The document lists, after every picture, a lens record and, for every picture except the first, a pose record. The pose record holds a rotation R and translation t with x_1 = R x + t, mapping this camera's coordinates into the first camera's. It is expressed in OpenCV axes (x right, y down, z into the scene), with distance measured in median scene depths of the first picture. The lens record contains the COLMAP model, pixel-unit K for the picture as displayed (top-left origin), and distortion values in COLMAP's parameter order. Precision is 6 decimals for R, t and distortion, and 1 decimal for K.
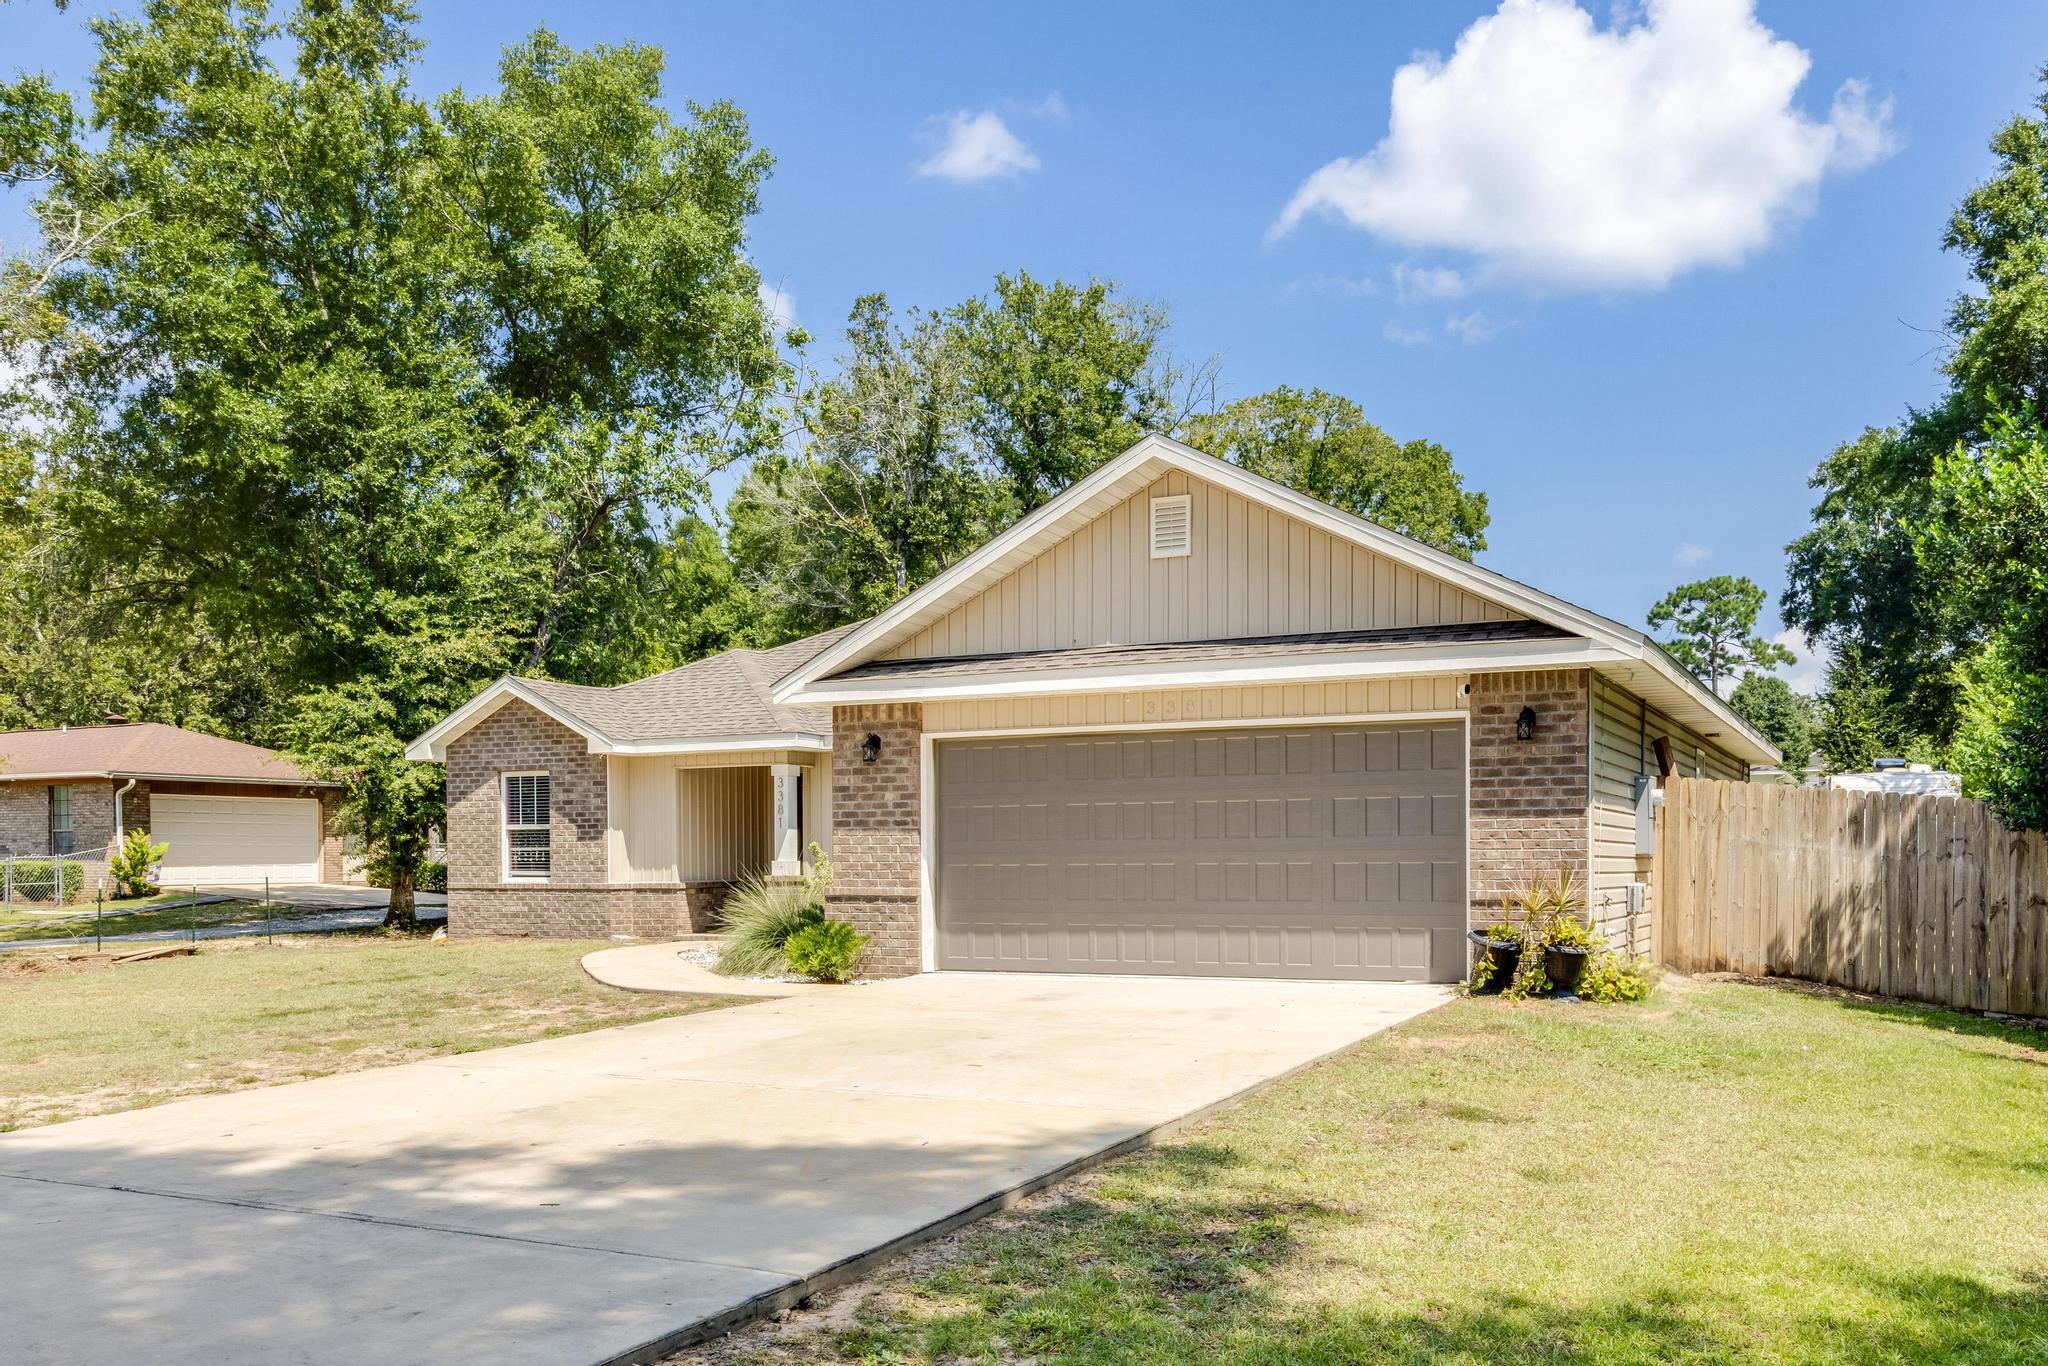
lens RADIAL K [[1848.2, 0, 964.6], [0, 1848.2, 878.6], [0, 0, 1]] dist [-0.006976, 0.000416]
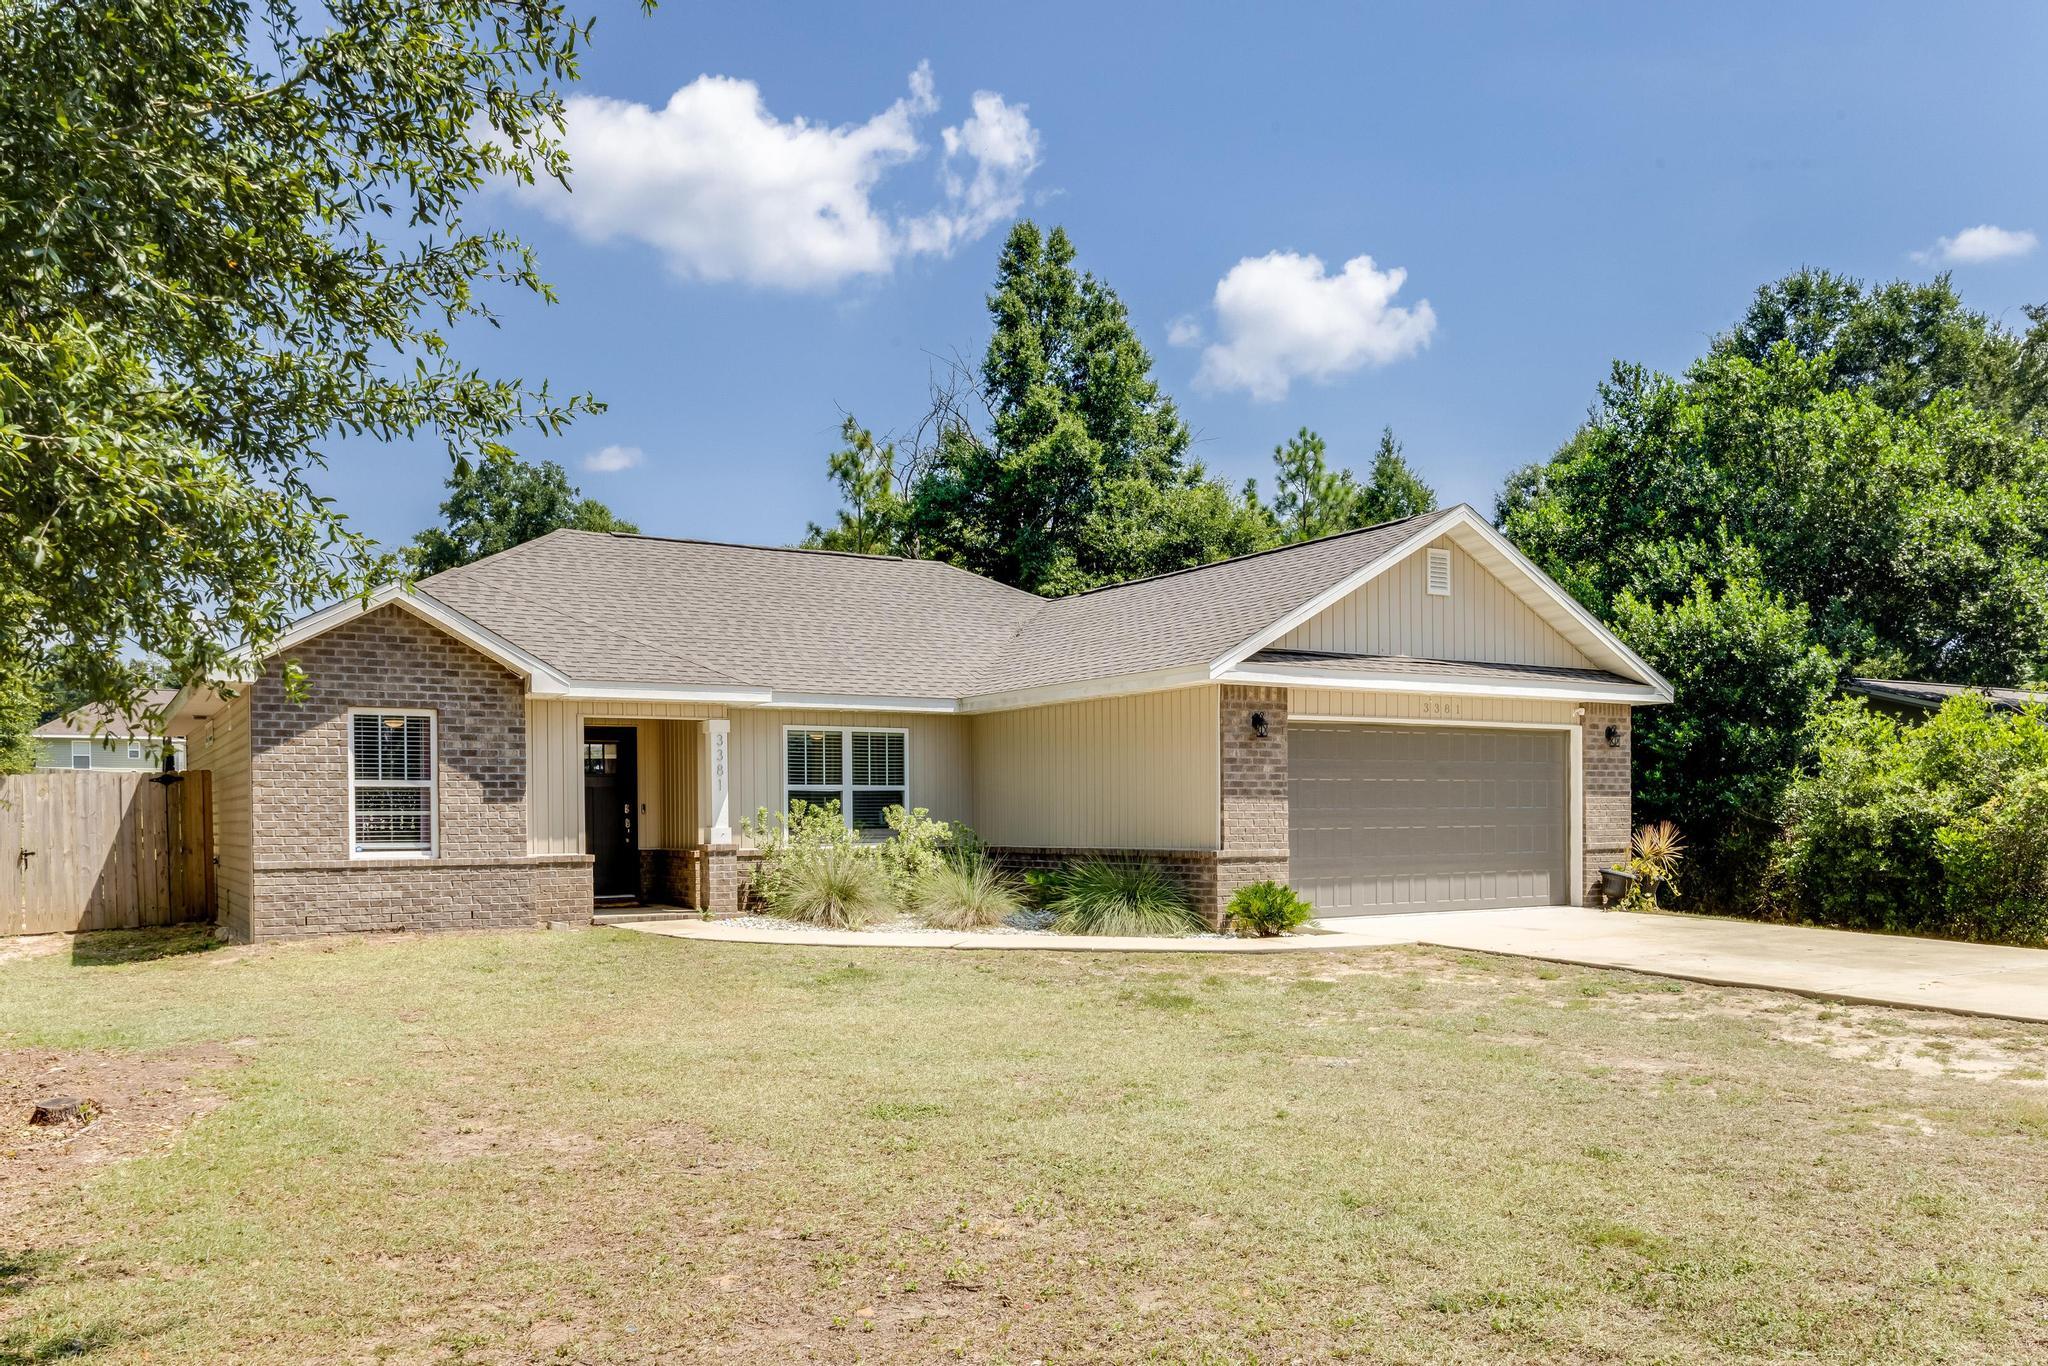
lens RADIAL K [[1848.2, 0, 964.6], [0, 1848.2, 878.6], [0, 0, 1]] dist [-0.006976, 0.000416]
pose [[0.450737, -0.028789, 0.892193, -1.128574], [0.012273, 0.999585, 0.026054, -0.009007], [-0.892573, -0.000794, 0.450903, 0.652210]]
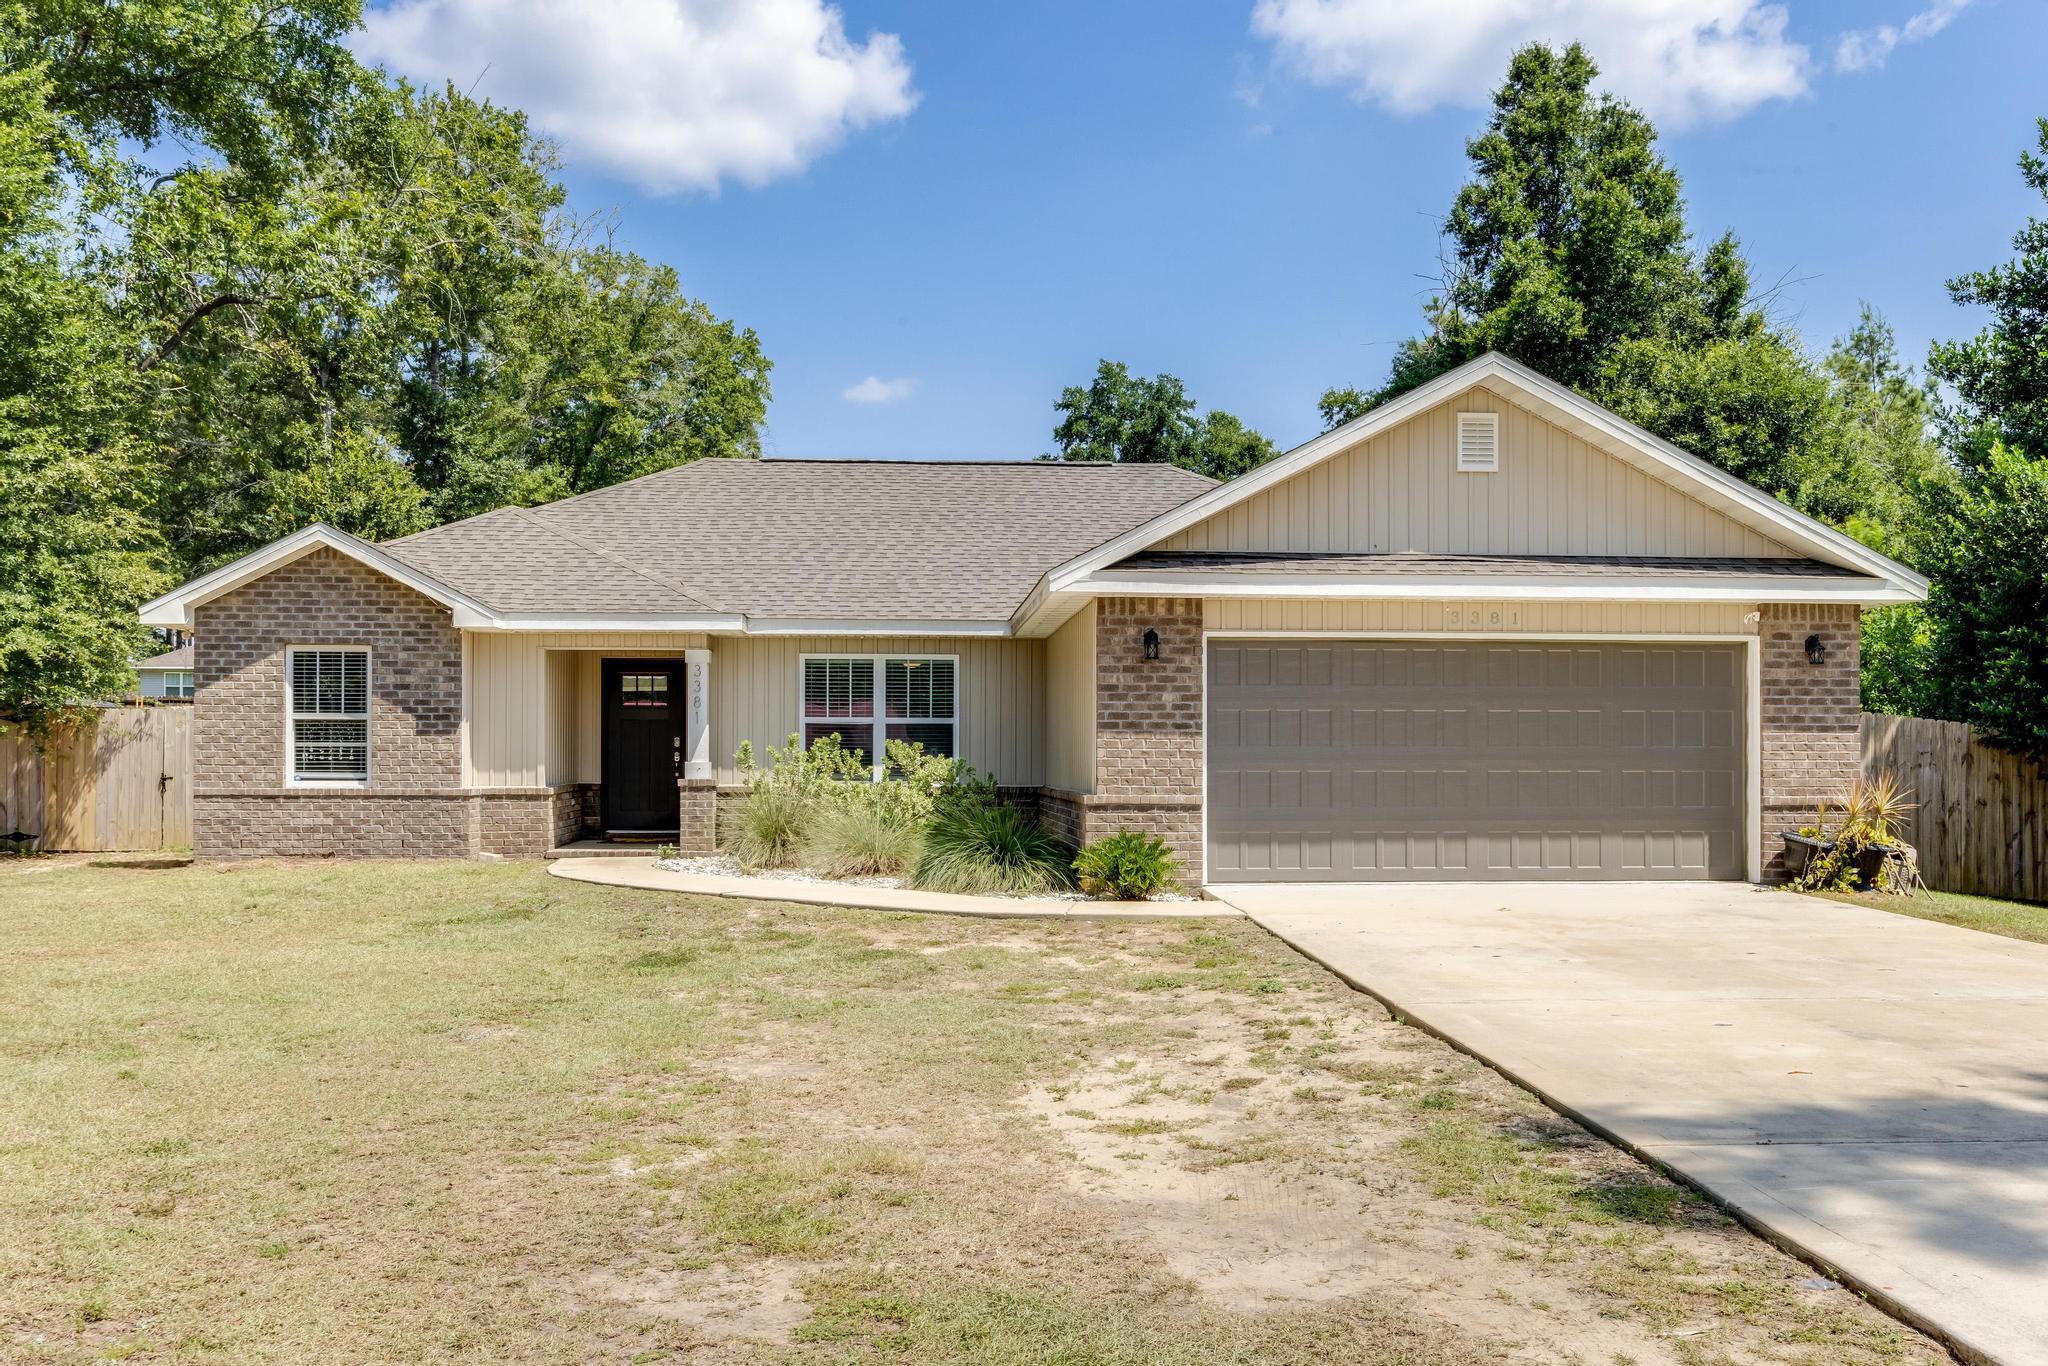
lens RADIAL K [[2000.3, 0, 892.3], [0, 2000.3, 750.0], [0, 0, 1]] dist [-0.004726, 0.010354]
pose [[0.842536, 0.007437, 0.538589, -0.696744], [-0.001412, 0.999932, -0.011598, -0.006002], [-0.538639, 0.009011, 0.842489, 0.224972]]
